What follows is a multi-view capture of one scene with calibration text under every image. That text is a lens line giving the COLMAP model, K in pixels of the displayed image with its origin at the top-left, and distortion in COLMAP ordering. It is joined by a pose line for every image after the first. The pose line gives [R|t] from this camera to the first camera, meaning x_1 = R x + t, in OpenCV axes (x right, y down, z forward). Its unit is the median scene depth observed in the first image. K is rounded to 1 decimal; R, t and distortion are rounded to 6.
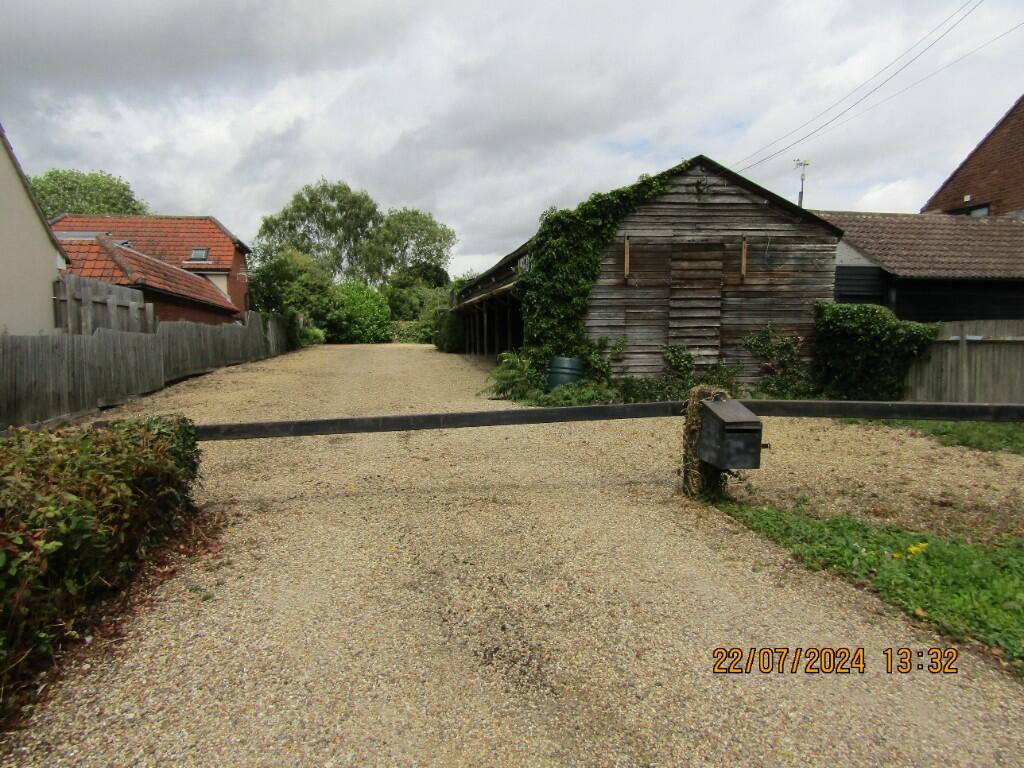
lens RADIAL K [[727.3, 0, 509.3], [0, 727.3, 386.7], [0, 0, 1]] dist [-0.010268, 0.004307]
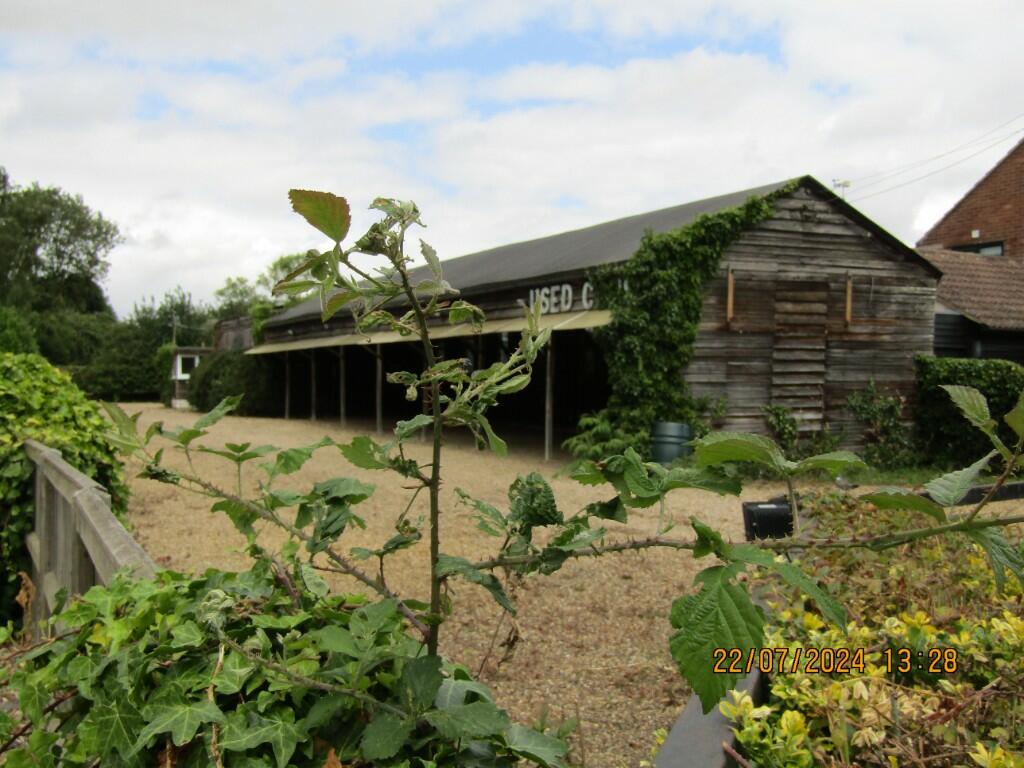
lens RADIAL K [[1102.6, 0, 509.4], [0, 1102.6, 387.8], [0, 0, 1]] dist [-0.031445, 0.000000]
pose [[0.949649, 0.006849, 0.313240, -0.427882], [0.015730, 0.997458, -0.069497, 0.000876], [-0.312920, 0.070925, 0.947128, -0.048304]]
